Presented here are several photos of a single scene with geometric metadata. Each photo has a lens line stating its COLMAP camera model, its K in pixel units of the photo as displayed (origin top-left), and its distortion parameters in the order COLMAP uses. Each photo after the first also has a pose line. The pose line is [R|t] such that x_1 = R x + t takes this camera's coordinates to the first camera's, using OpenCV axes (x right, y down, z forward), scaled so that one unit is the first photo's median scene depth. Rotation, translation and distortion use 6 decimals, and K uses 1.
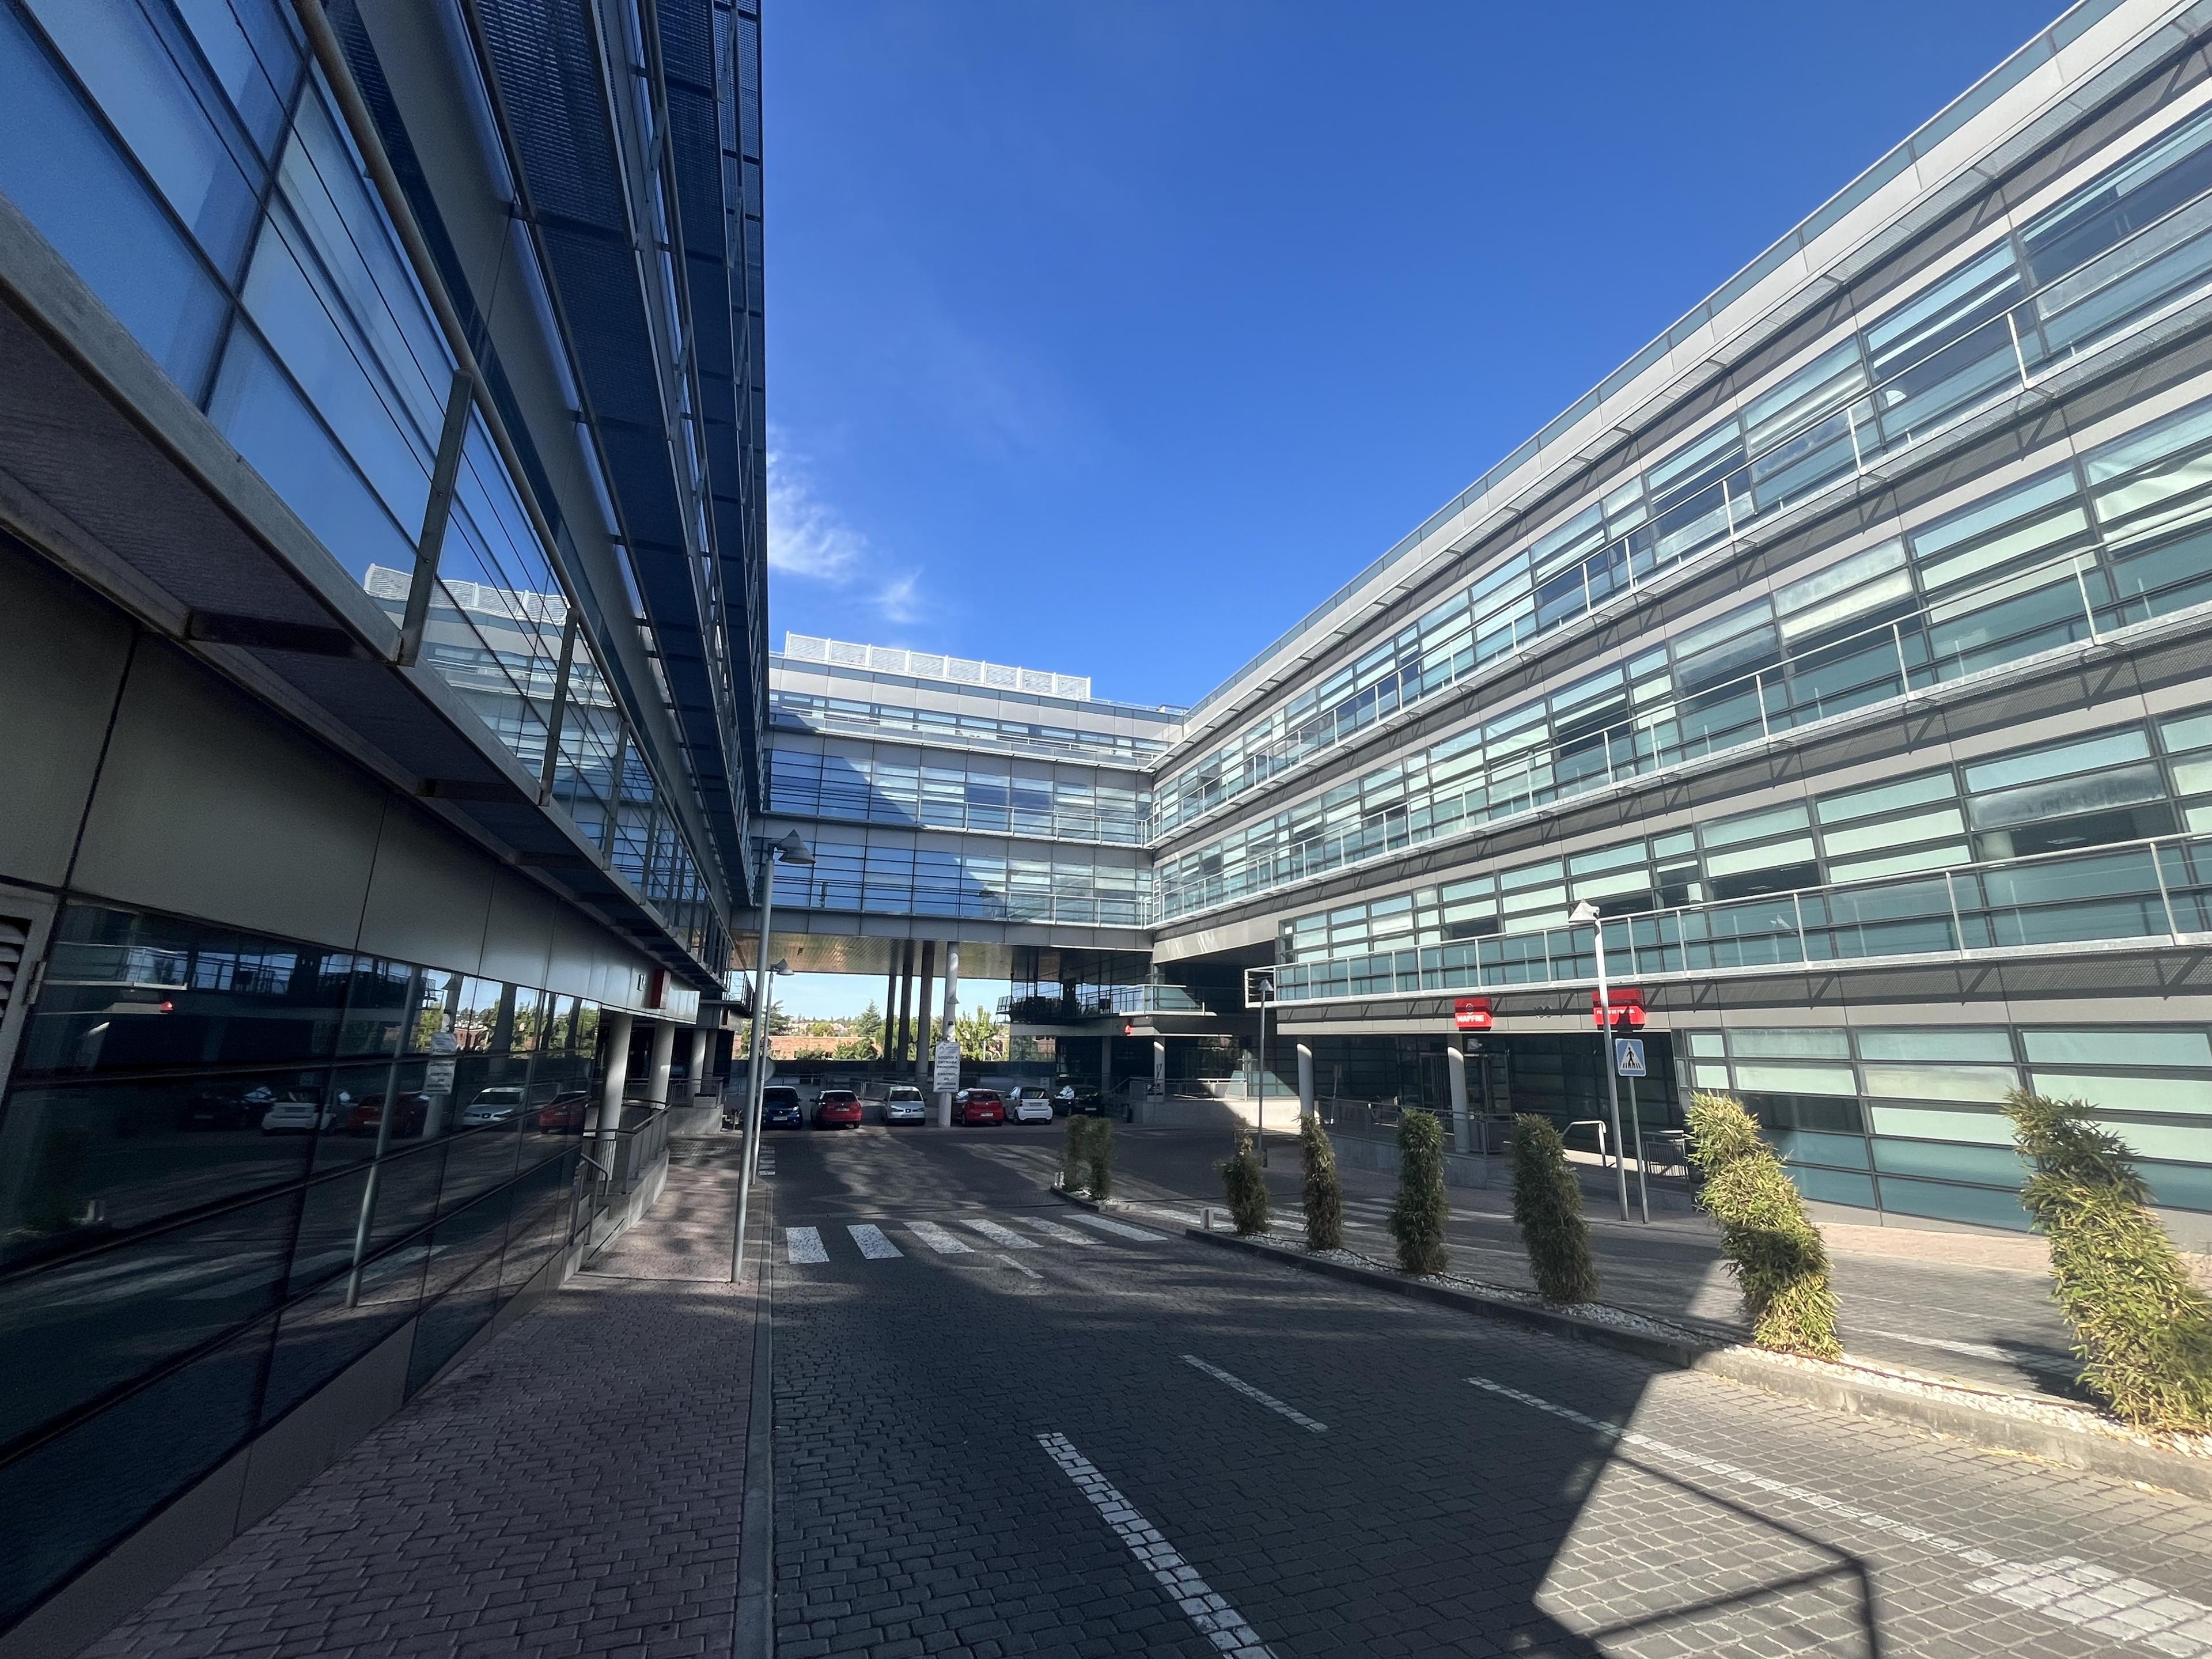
lens RADIAL K [[901.4, 0, 1103.1], [0, 901.4, 826.4], [0, 0, 1]] dist [-0.001901, -0.000908]
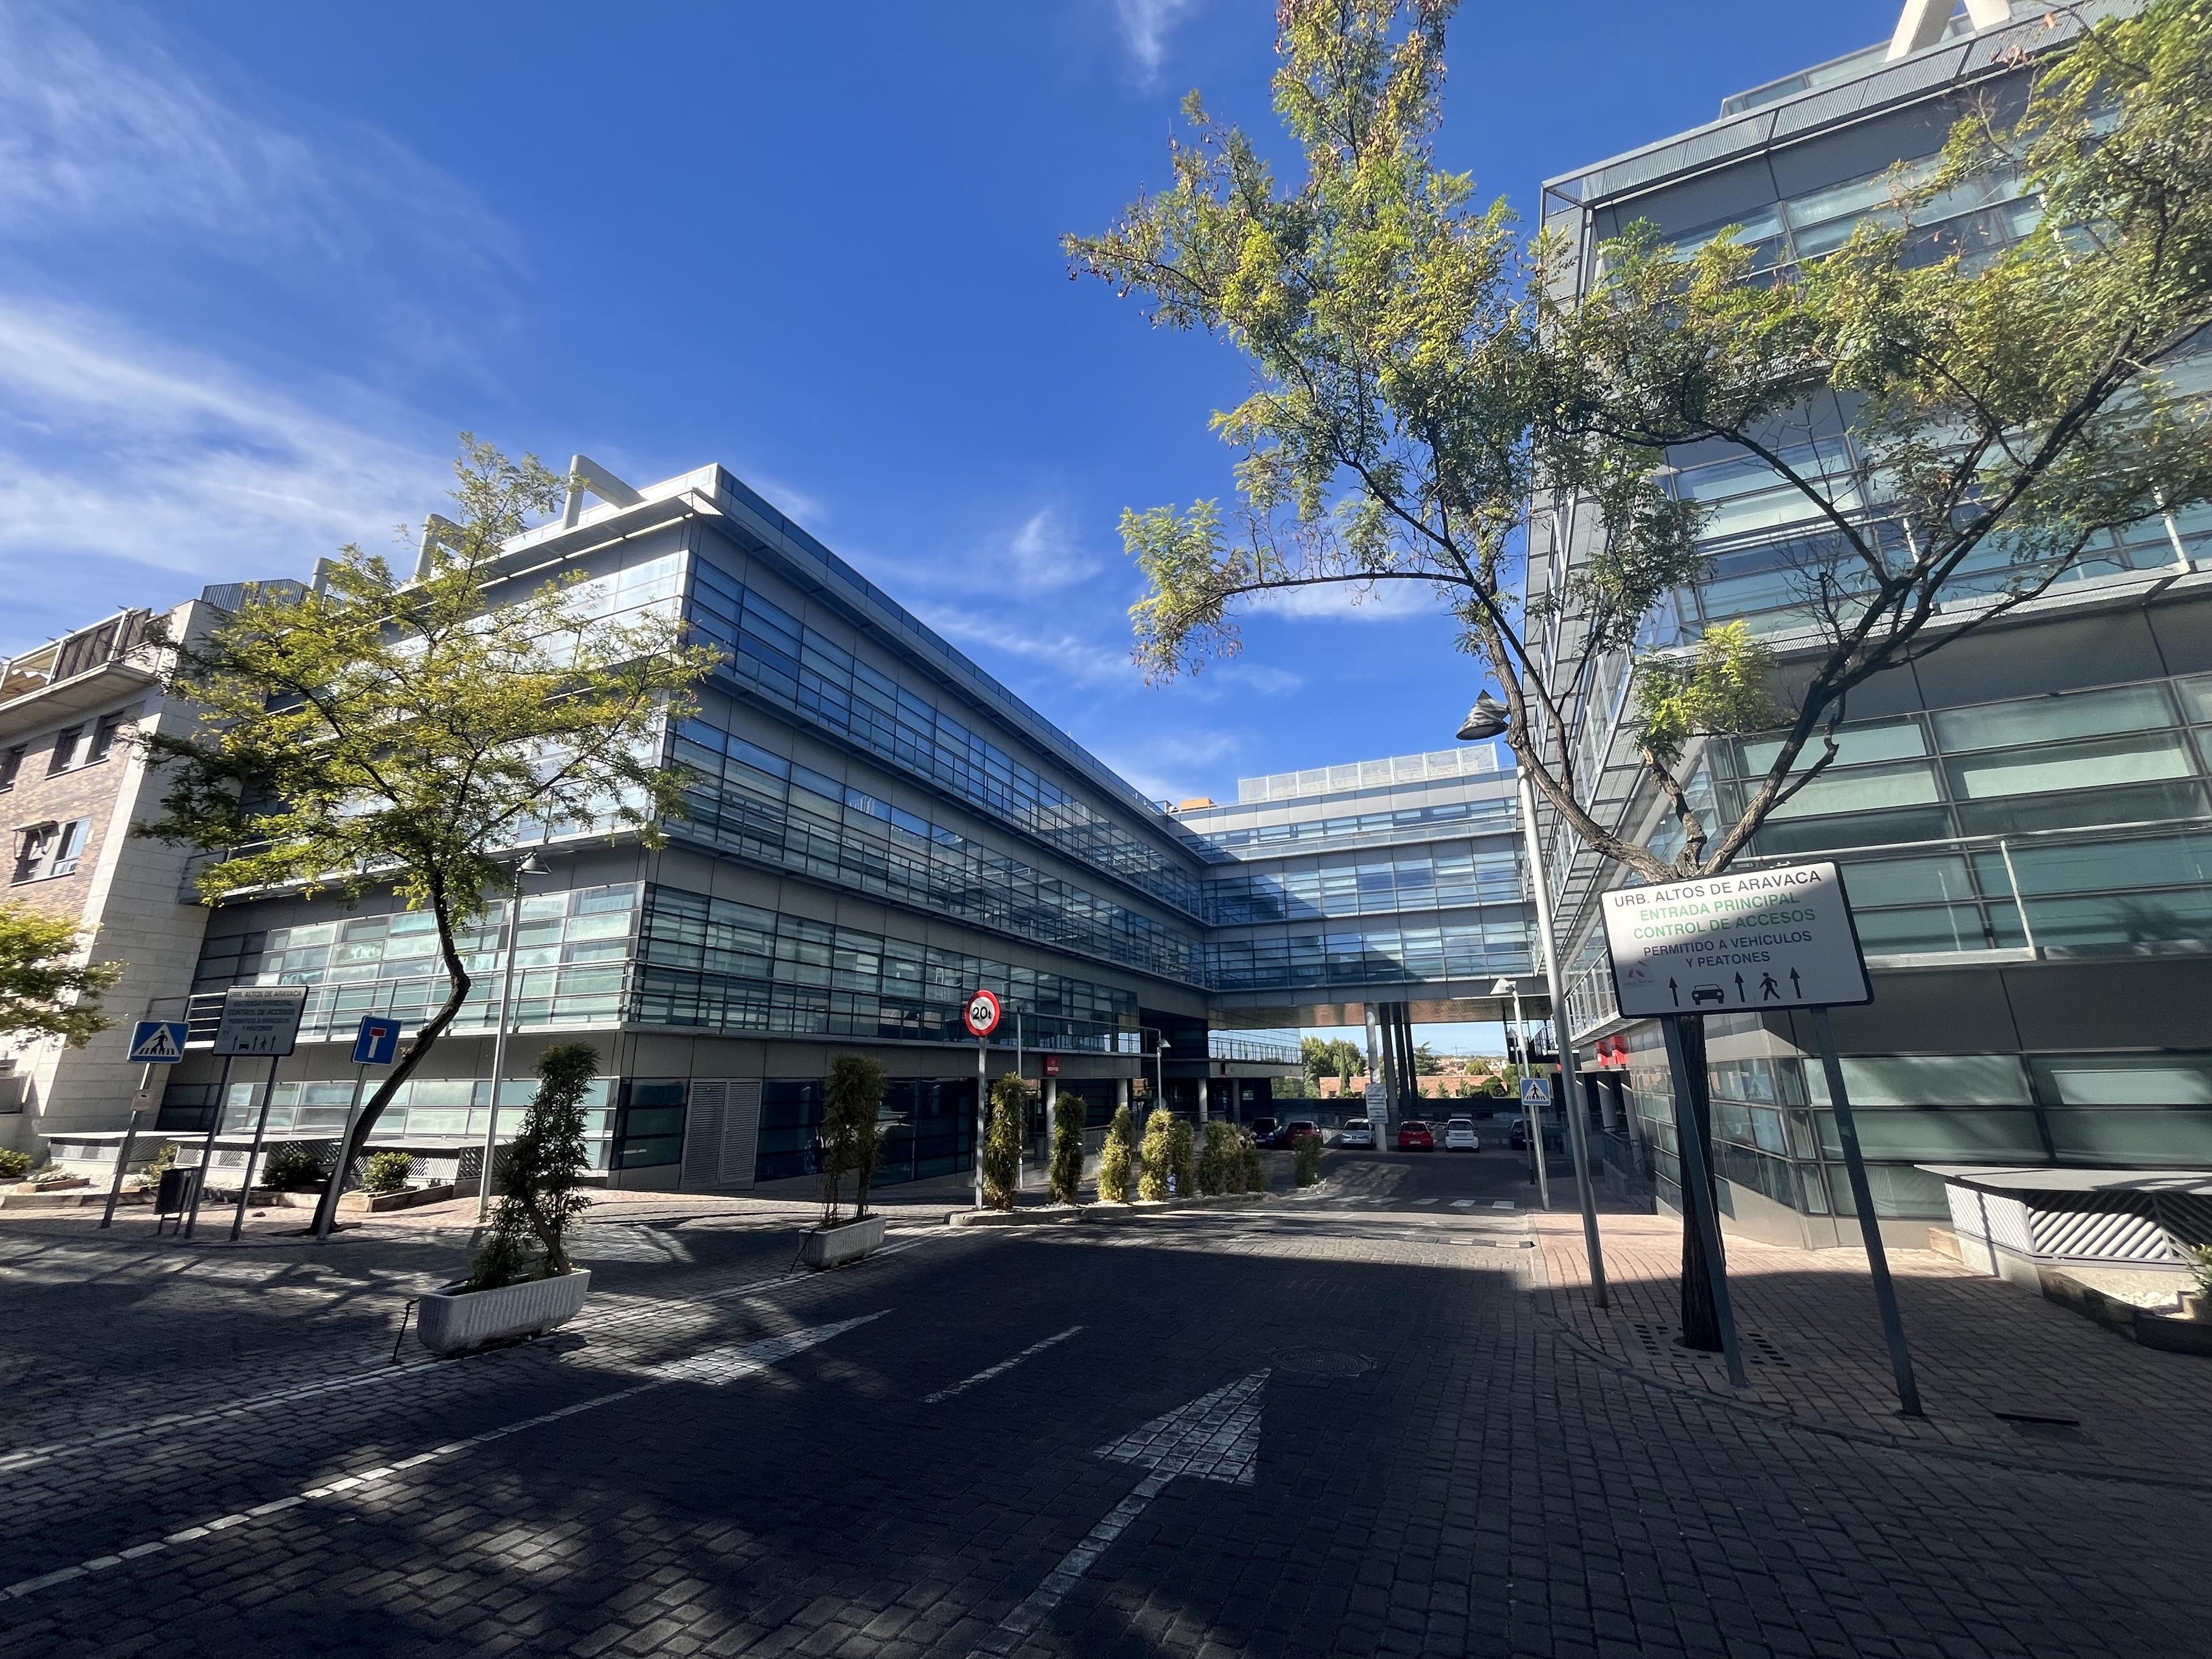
lens RADIAL K [[901.4, 0, 1099.8], [0, 901.4, 826.7], [0, 0, 1]] dist [-0.001901, -0.000908]
pose [[0.728038, -0.209042, -0.652887, 0.417545], [0.183914, 0.977020, -0.107738, -0.044475], [0.660406, -0.041638, 0.749754, -0.177195]]
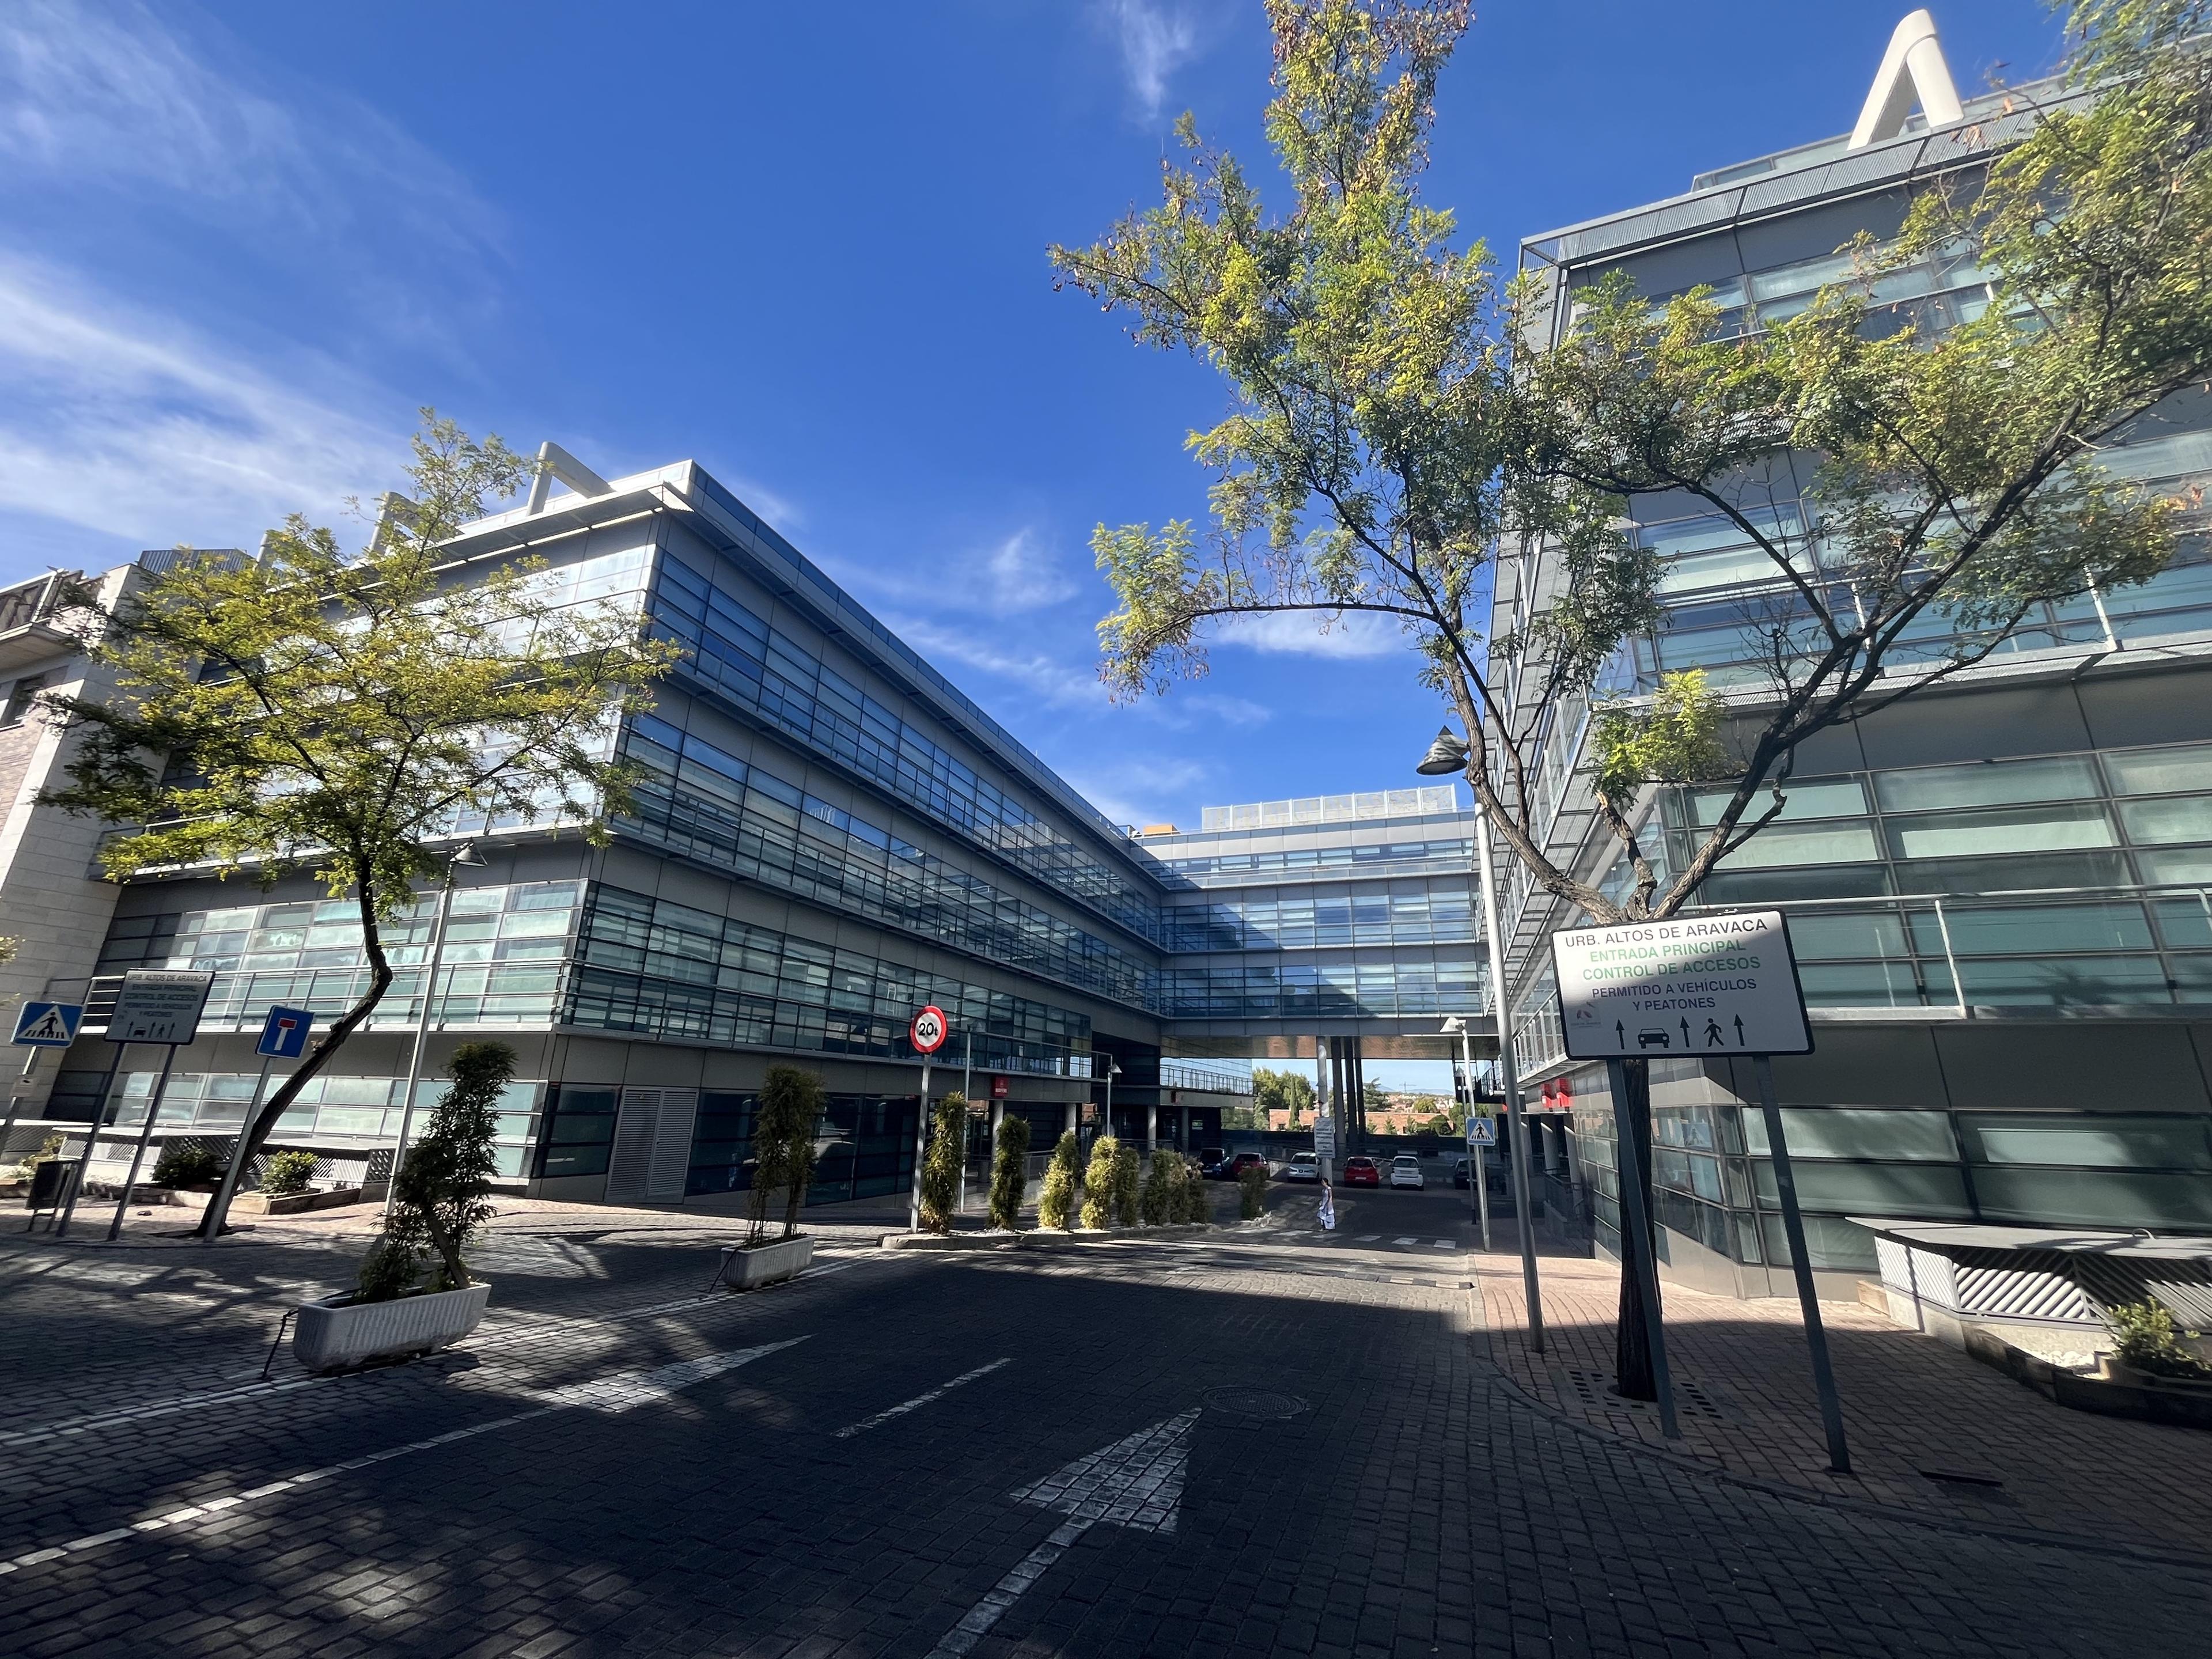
lens RADIAL K [[901.4, 0, 1102.6], [0, 901.4, 826.7], [0, 0, 1]] dist [-0.001901, -0.000908]
pose [[0.765265, -0.187774, -0.615719, 0.415780], [0.139857, 0.982160, -0.125702, -0.042834], [0.628338, 0.010083, 0.777875, -0.172305]]
